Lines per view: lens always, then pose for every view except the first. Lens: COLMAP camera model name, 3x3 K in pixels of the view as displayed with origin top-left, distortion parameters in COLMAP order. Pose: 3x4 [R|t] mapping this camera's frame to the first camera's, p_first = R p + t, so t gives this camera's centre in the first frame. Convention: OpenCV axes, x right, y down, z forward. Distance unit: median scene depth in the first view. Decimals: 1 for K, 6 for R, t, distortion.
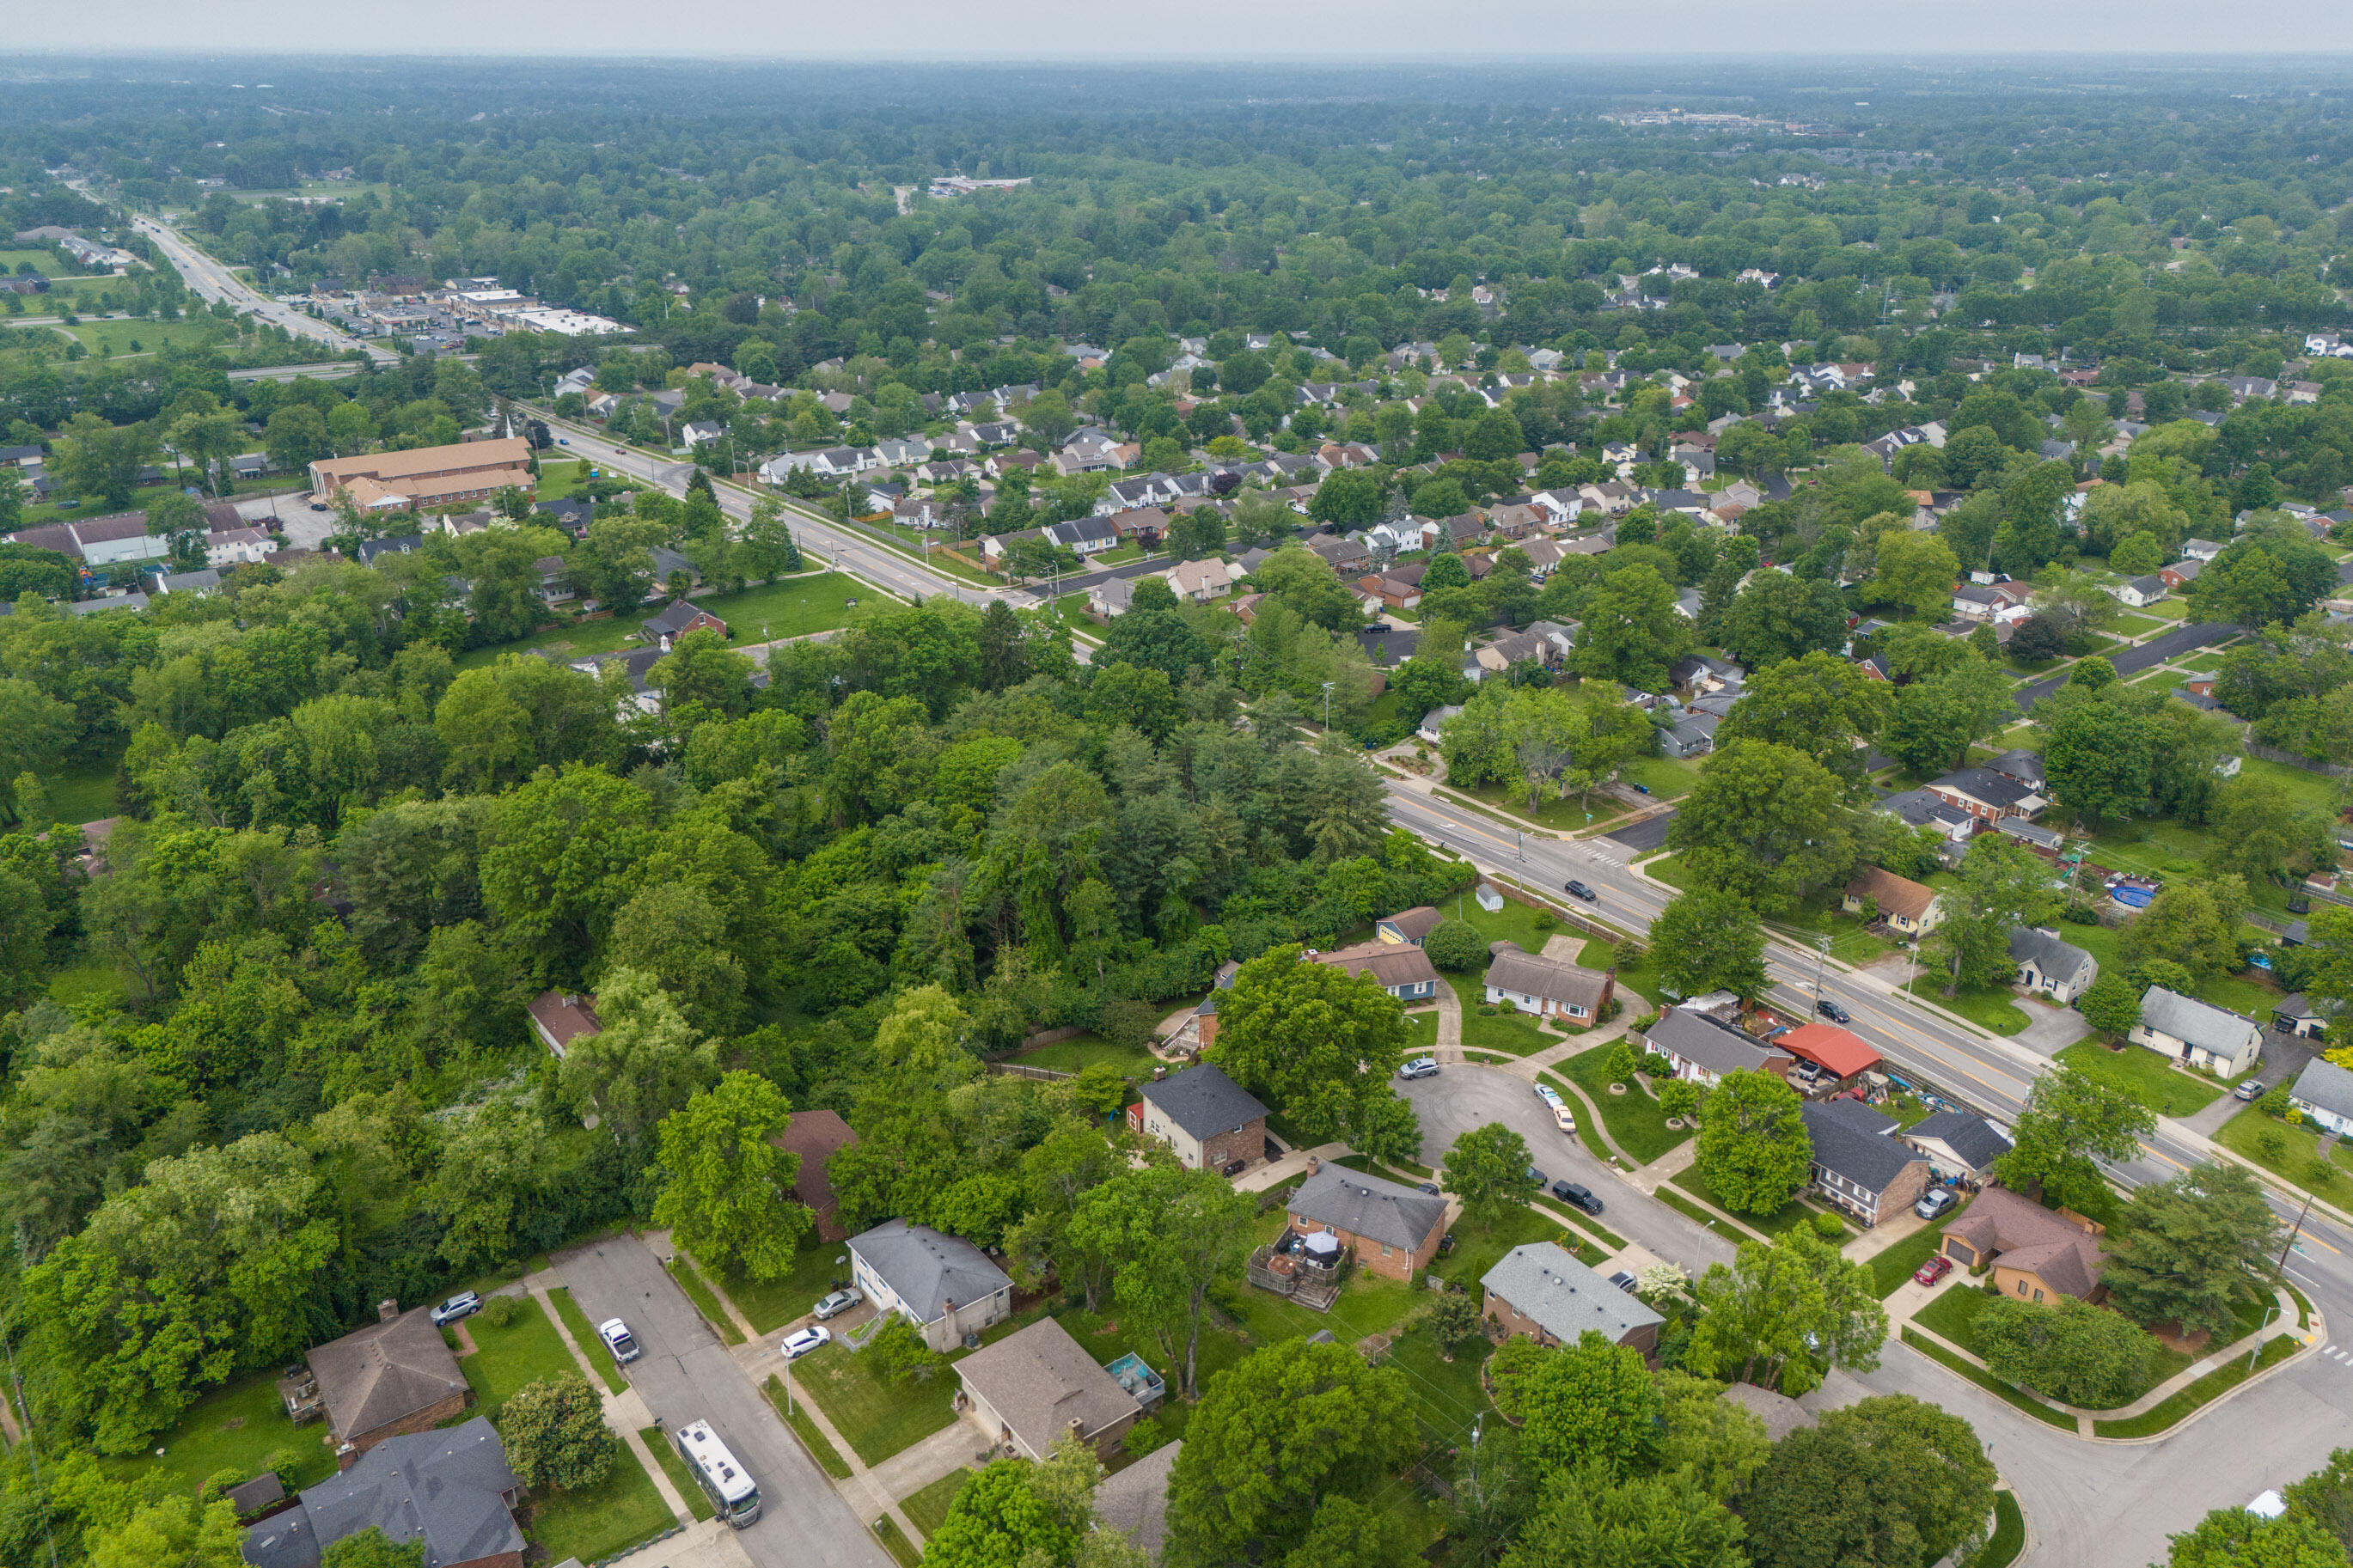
lens RADIAL K [[1757.3, 0, 1176.5], [0, 1757.3, 784.0], [0, 0, 1]] dist [0.071933, -0.054571]
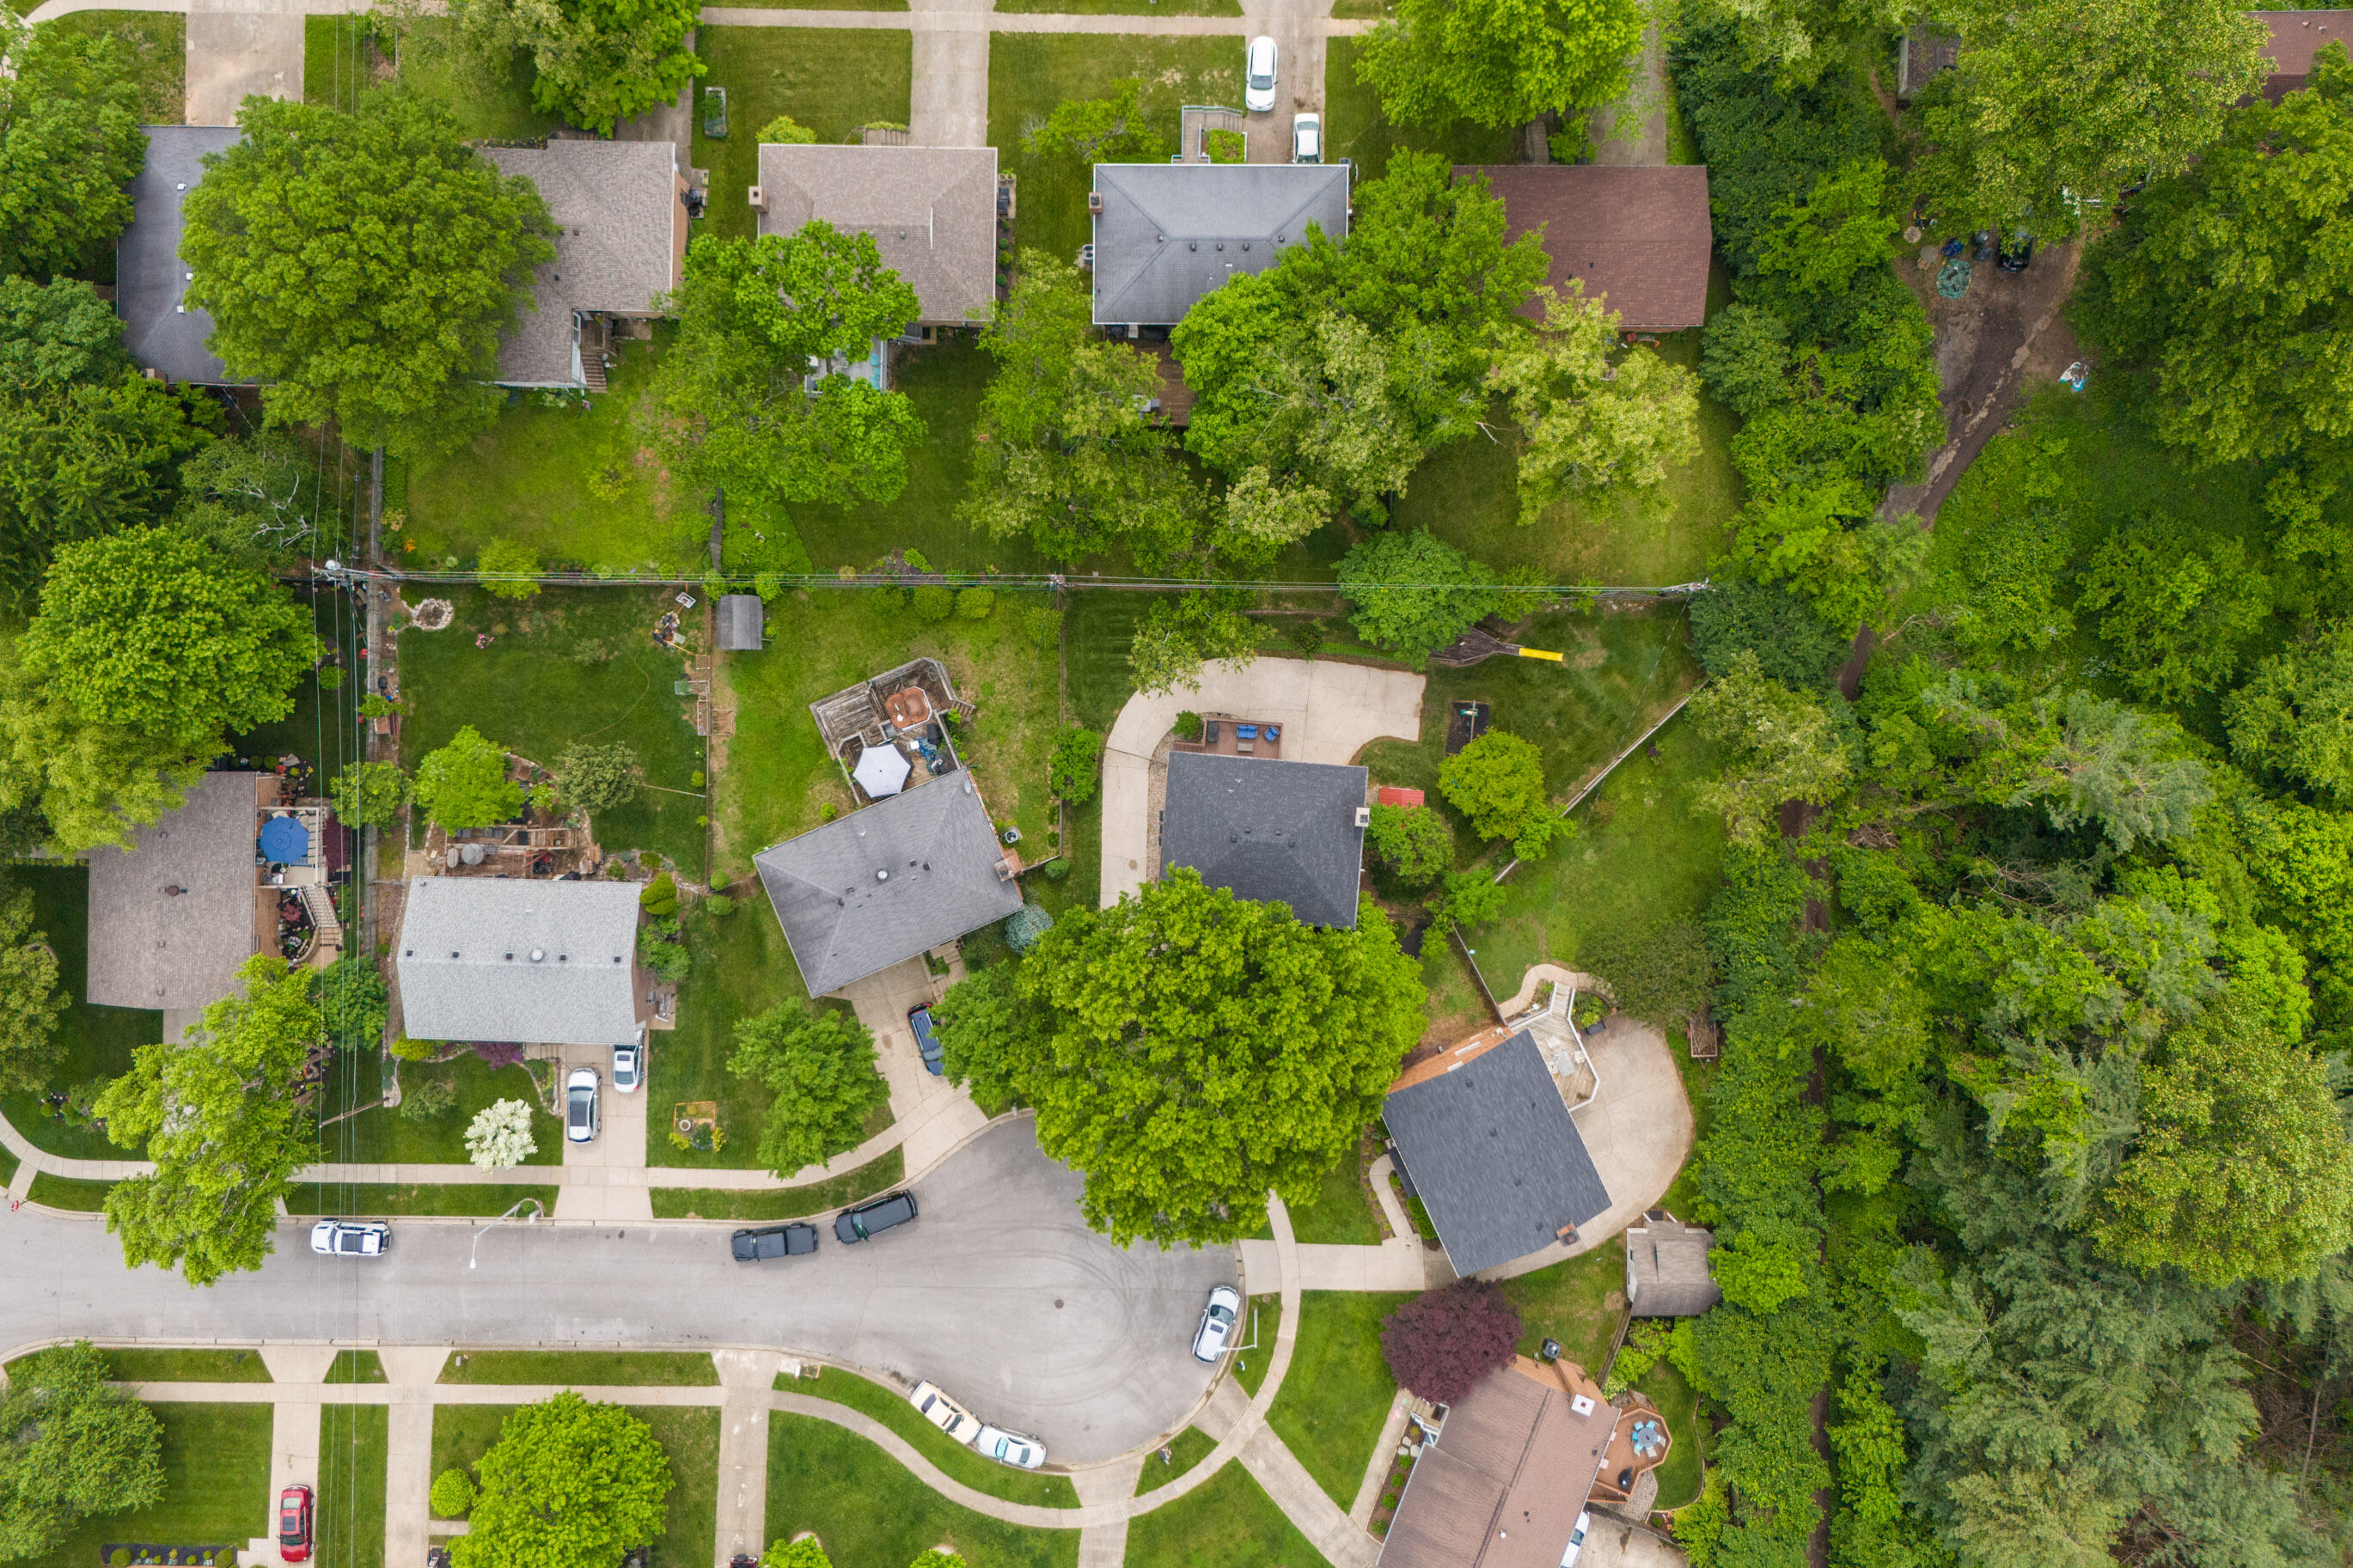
lens RADIAL K [[1757.3, 0, 1176.5], [0, 1757.3, 784.0], [0, 0, 1]] dist [0.071933, -0.054571]
pose [[-0.621552, 0.783319, 0.009158, 0.011556], [-0.290249, -0.241135, 0.926072, -0.269439], [0.727618, 0.572944, 0.377235, 0.646387]]
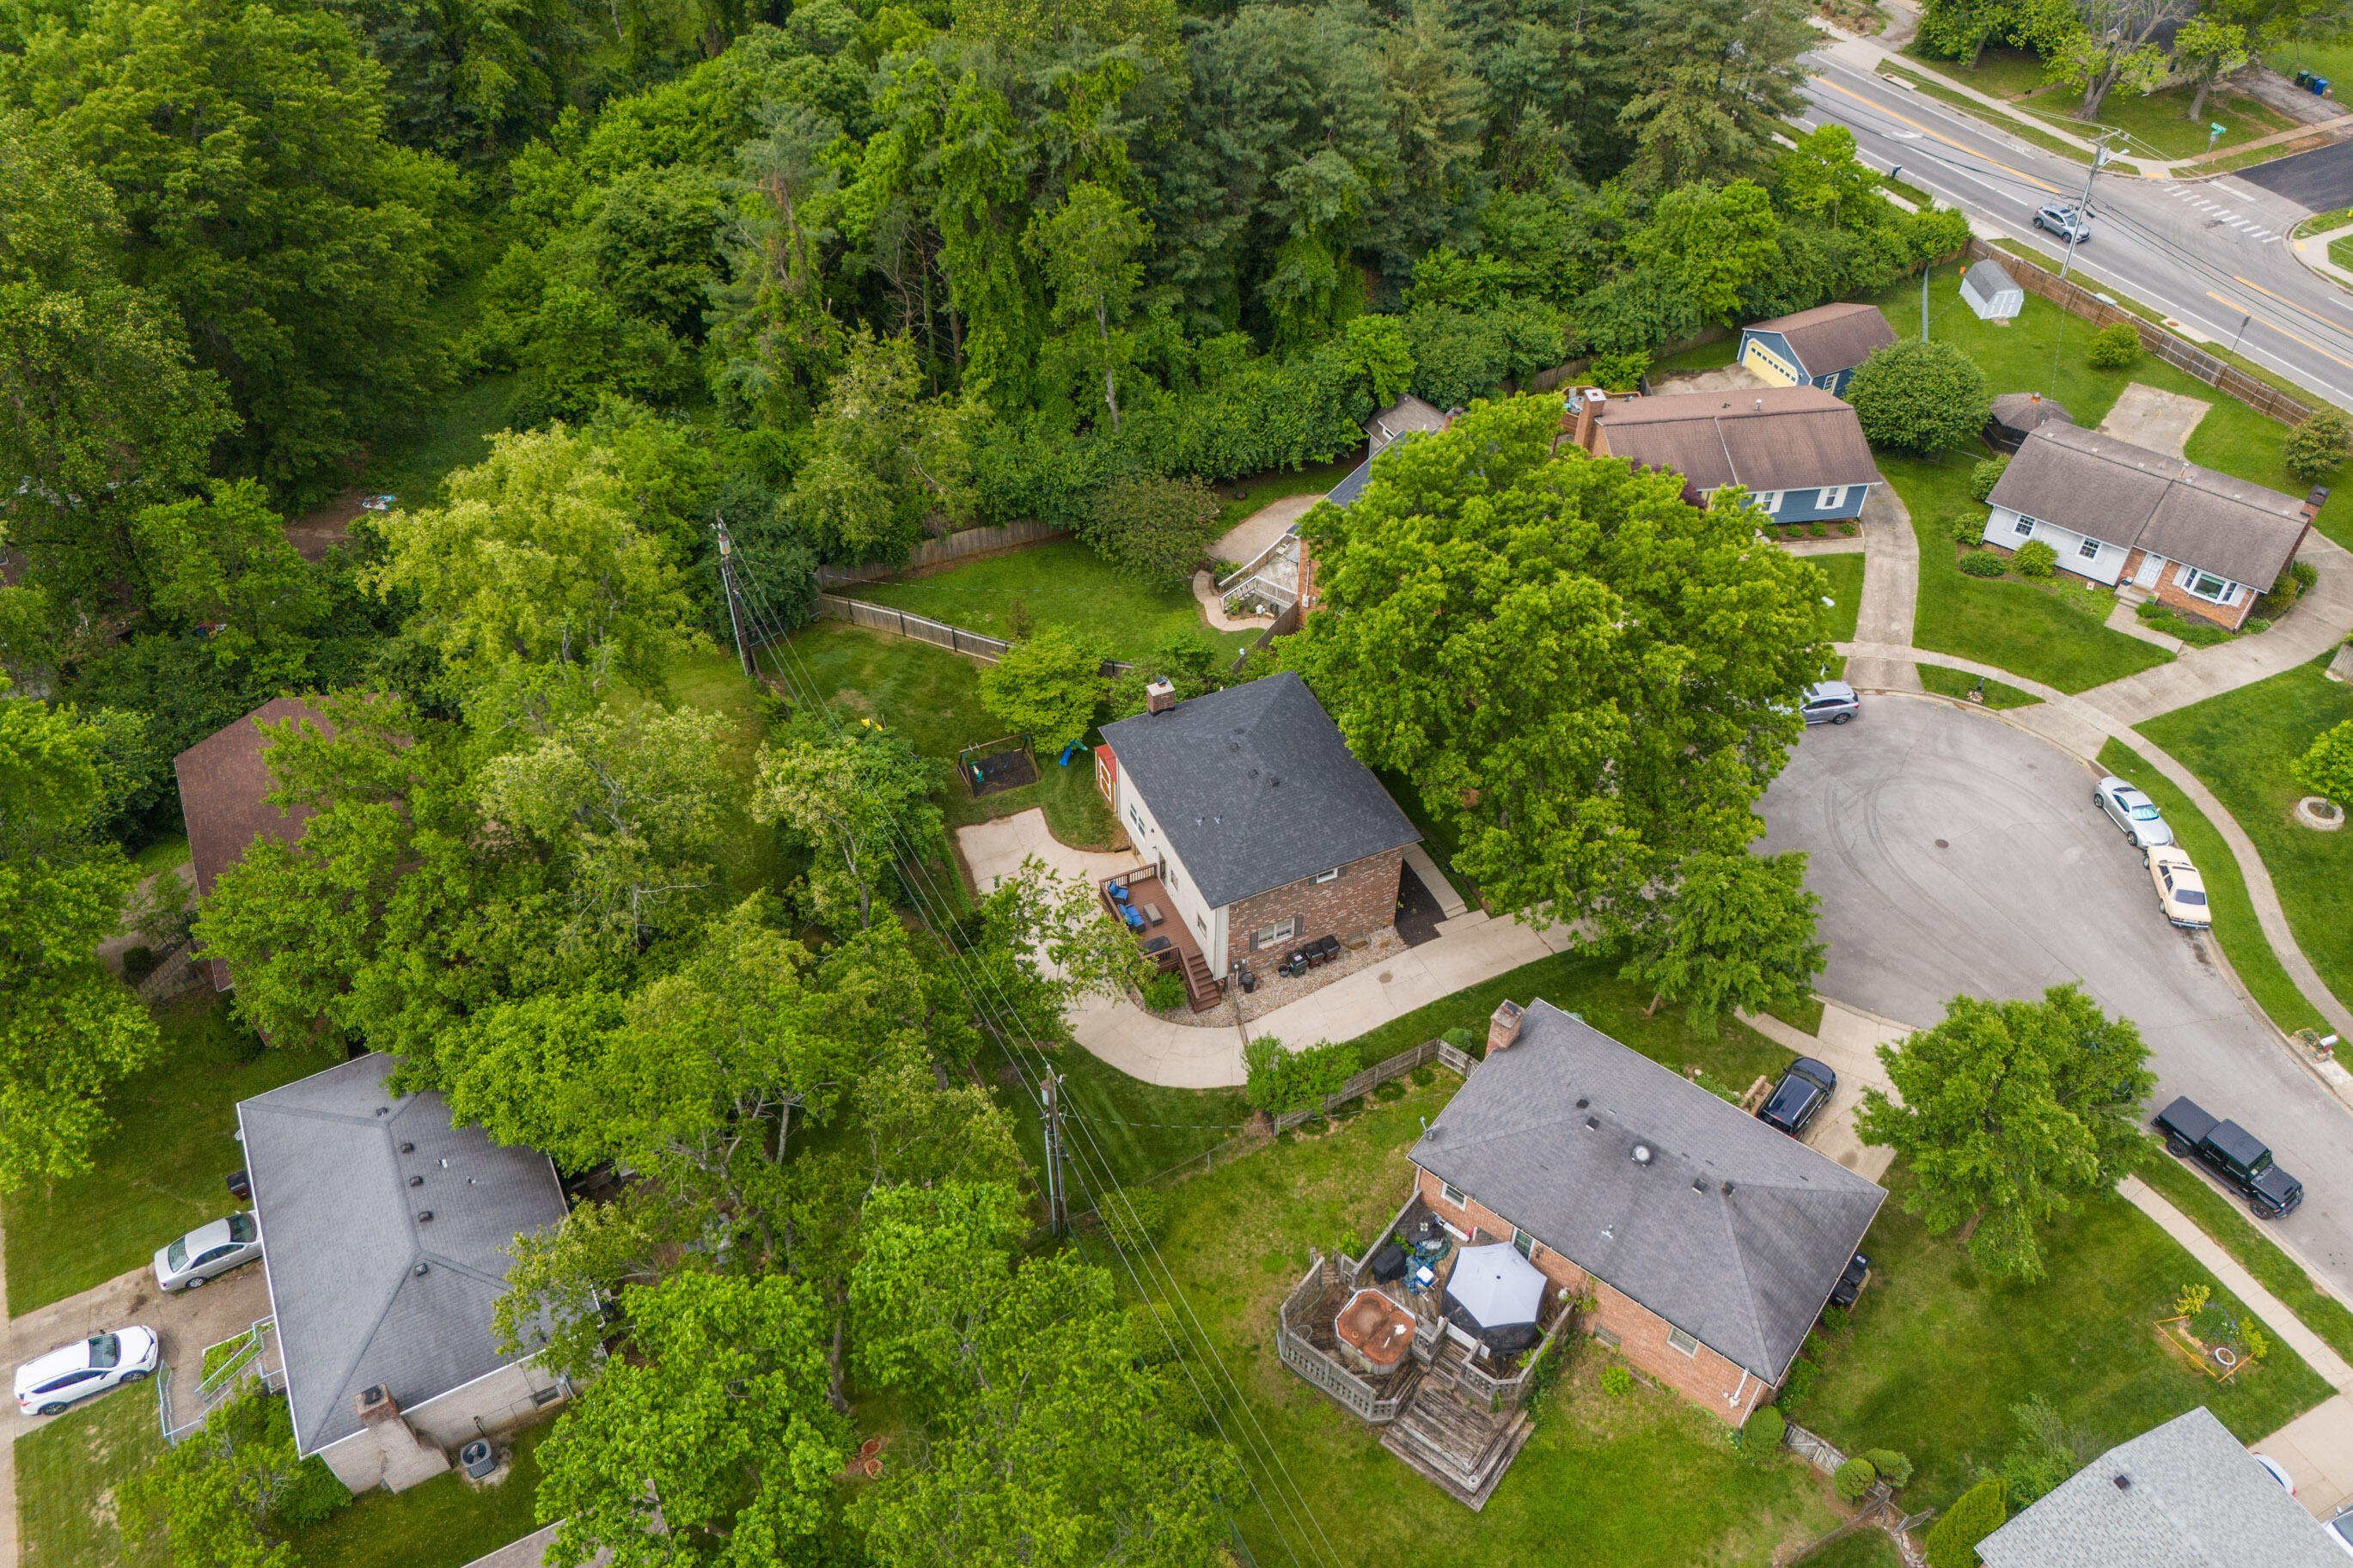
lens RADIAL K [[1757.3, 0, 1176.5], [0, 1757.3, 784.0], [0, 0, 1]] dist [0.071933, -0.054571]
pose [[0.985822, 0.112398, -0.124587, 0.039837], [-0.061213, 0.932227, 0.356660, 0.033920], [0.156231, -0.343977, 0.925890, 0.533213]]
